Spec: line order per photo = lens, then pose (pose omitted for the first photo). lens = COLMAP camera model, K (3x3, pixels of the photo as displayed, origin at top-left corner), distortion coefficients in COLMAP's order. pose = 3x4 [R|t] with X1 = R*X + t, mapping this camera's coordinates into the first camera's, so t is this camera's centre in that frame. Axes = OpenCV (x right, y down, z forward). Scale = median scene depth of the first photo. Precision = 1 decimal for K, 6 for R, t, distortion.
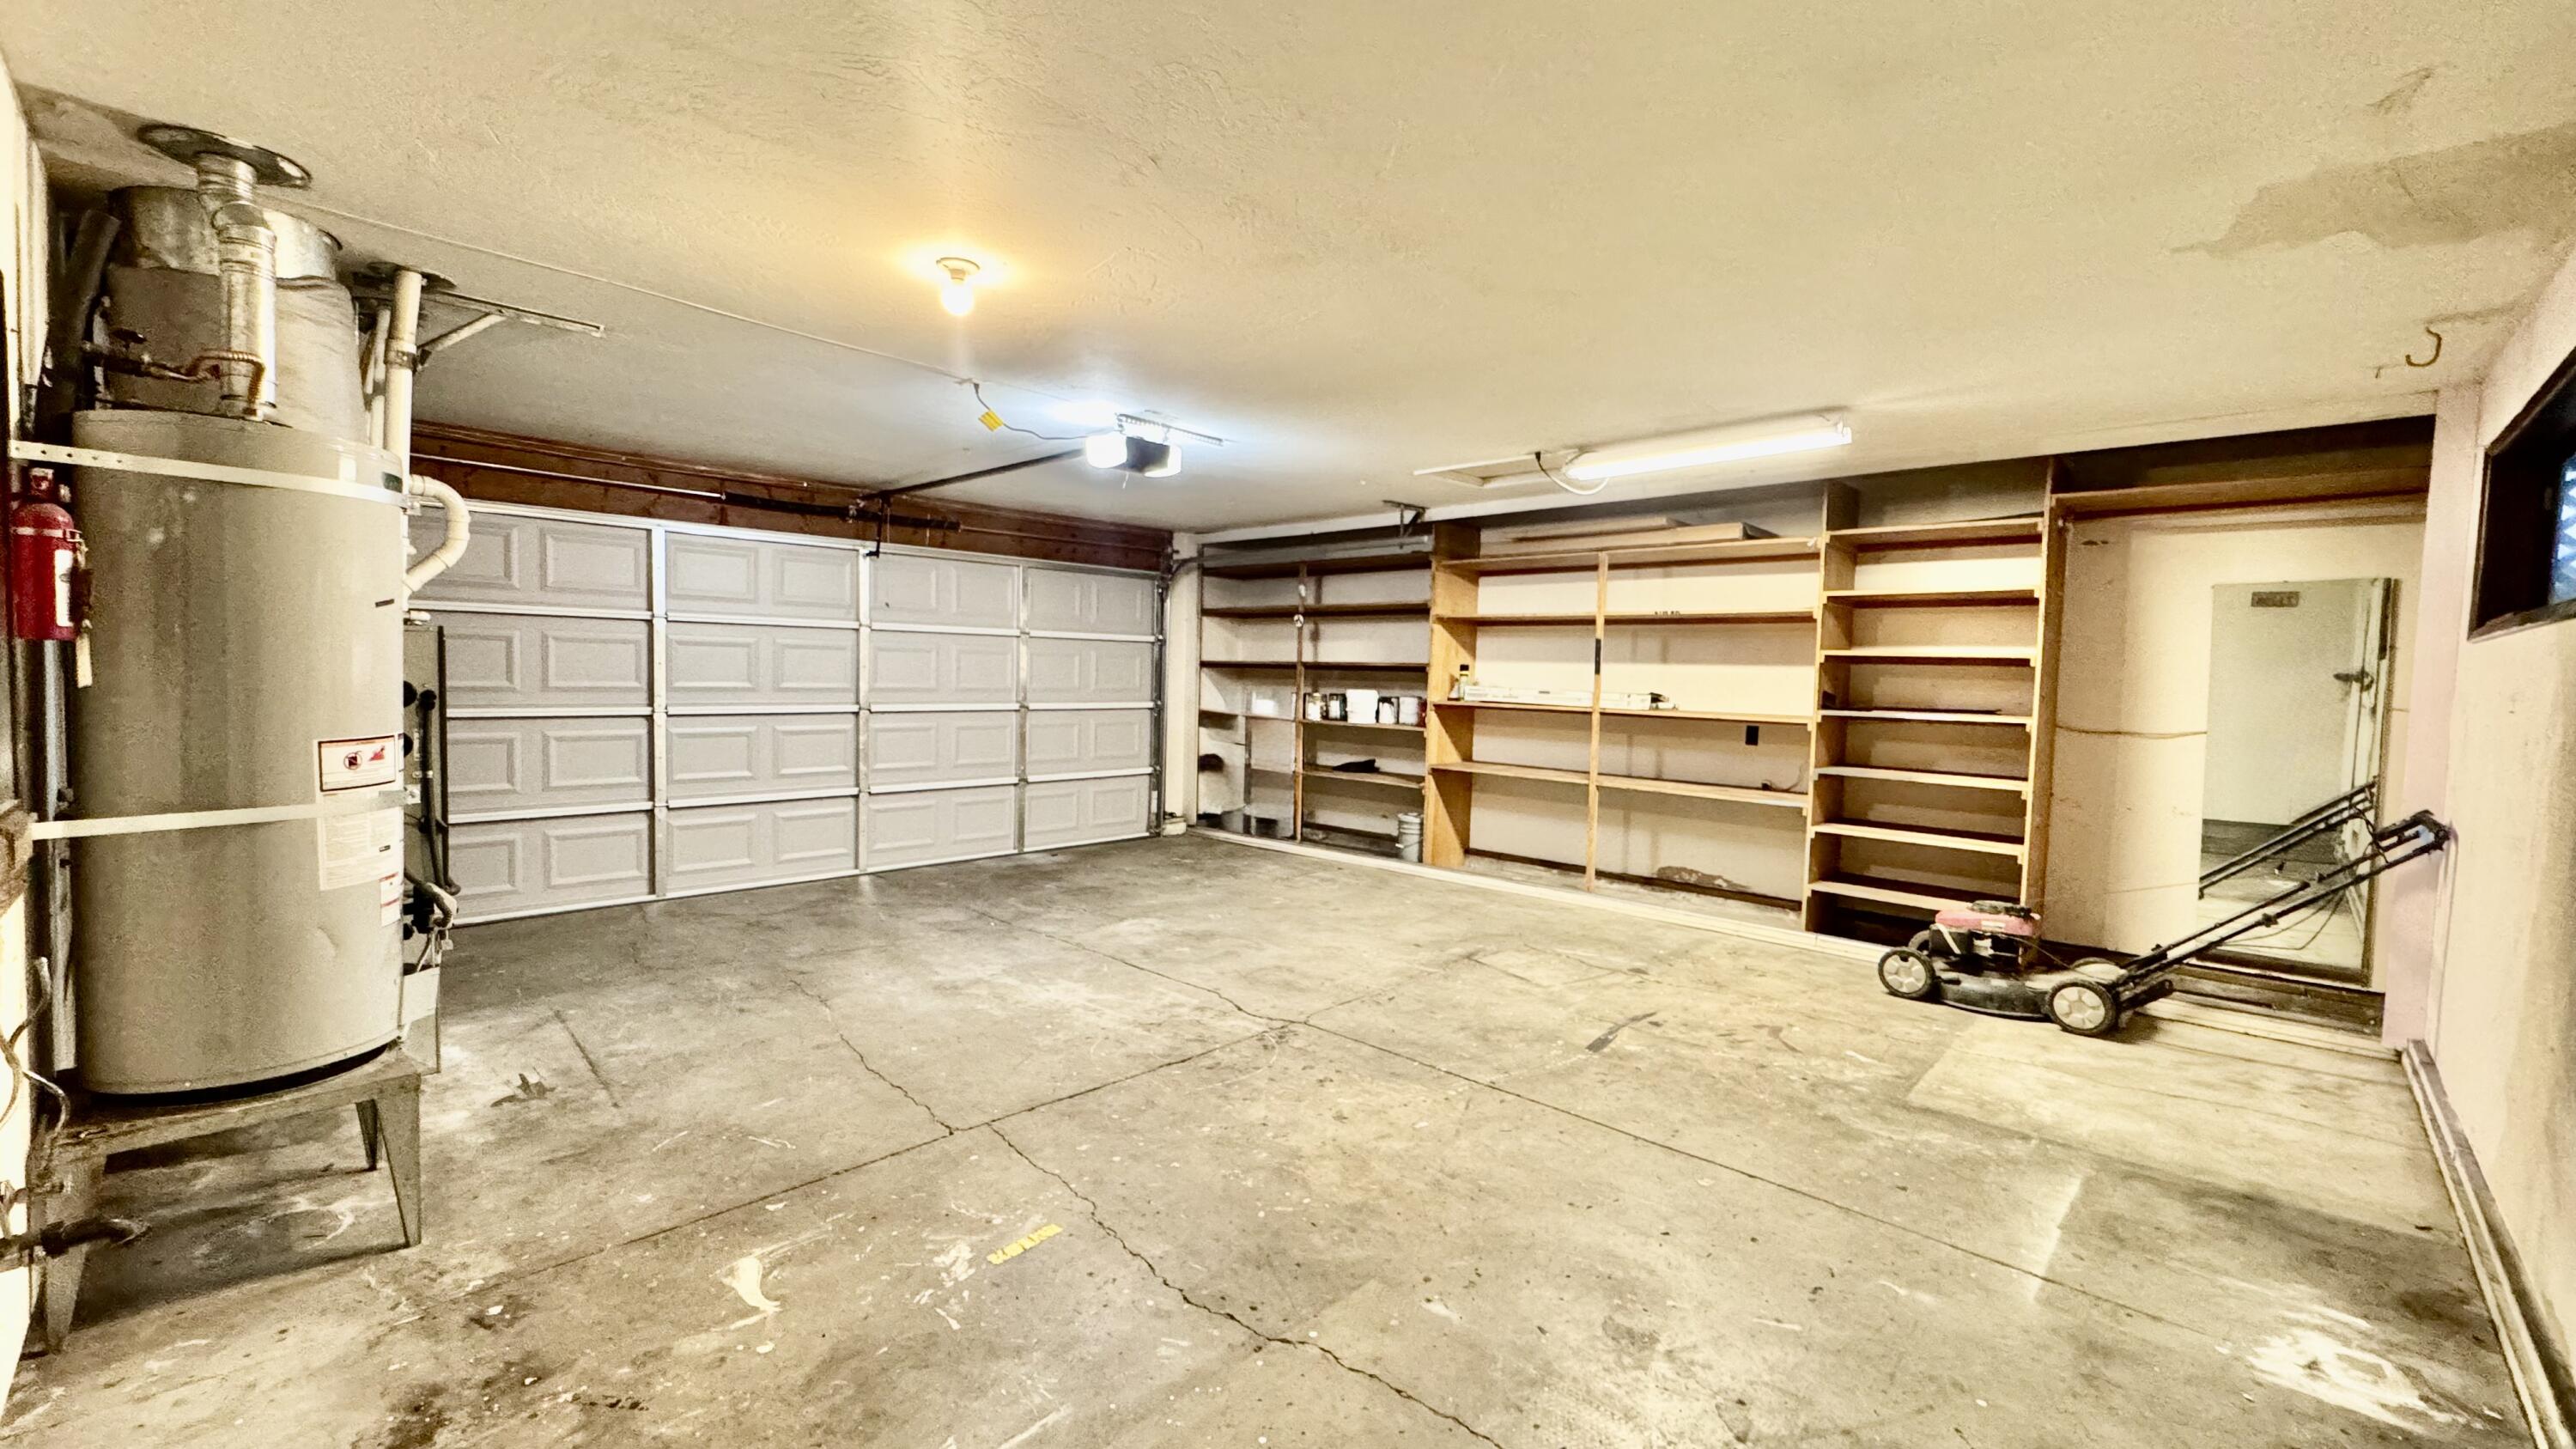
lens RADIAL K [[1020.2, 0, 1283.2], [0, 1020.2, 726.9], [0, 0, 1]] dist [-0.002190, 0.000024]
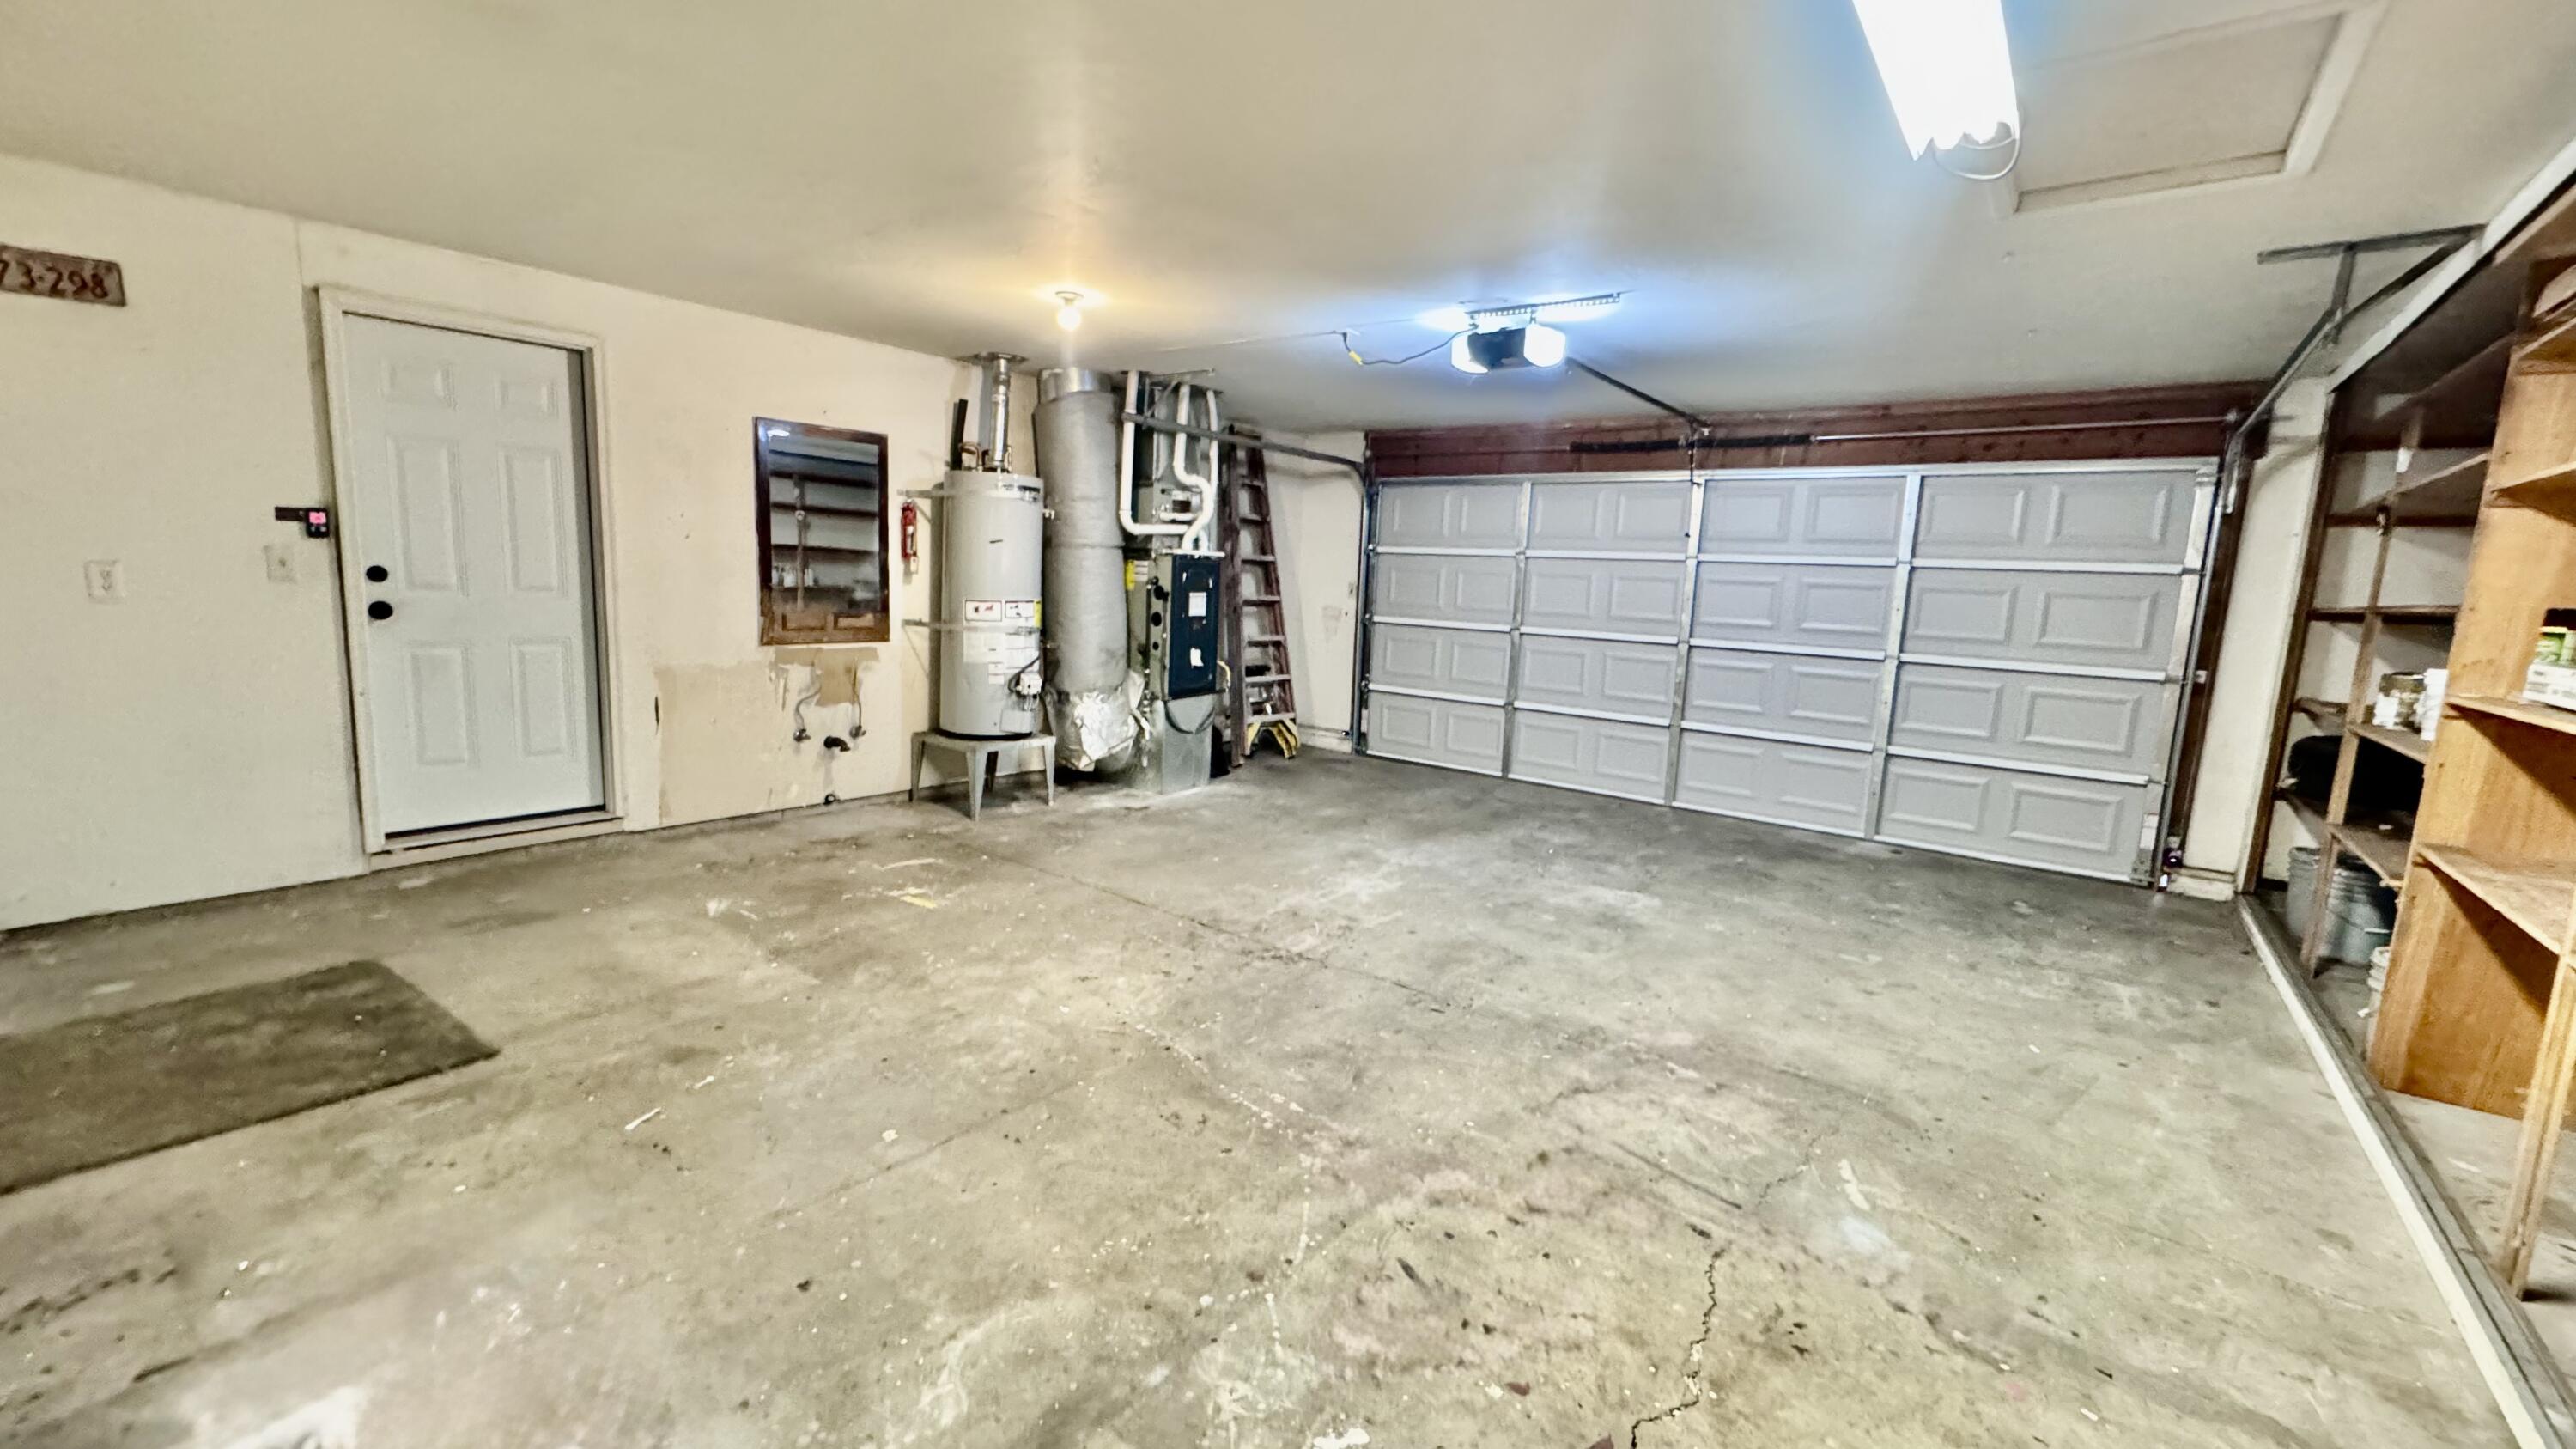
lens RADIAL K [[1020.2, 0, 1283.9], [0, 1020.2, 716.4], [0, 0, 1]] dist [-0.002190, 0.000024]
pose [[0.110262, 0.118606, -0.986800, 0.898006], [-0.096567, 0.989435, 0.108132, -0.026614], [0.989200, 0.083369, 0.120550, 0.844031]]
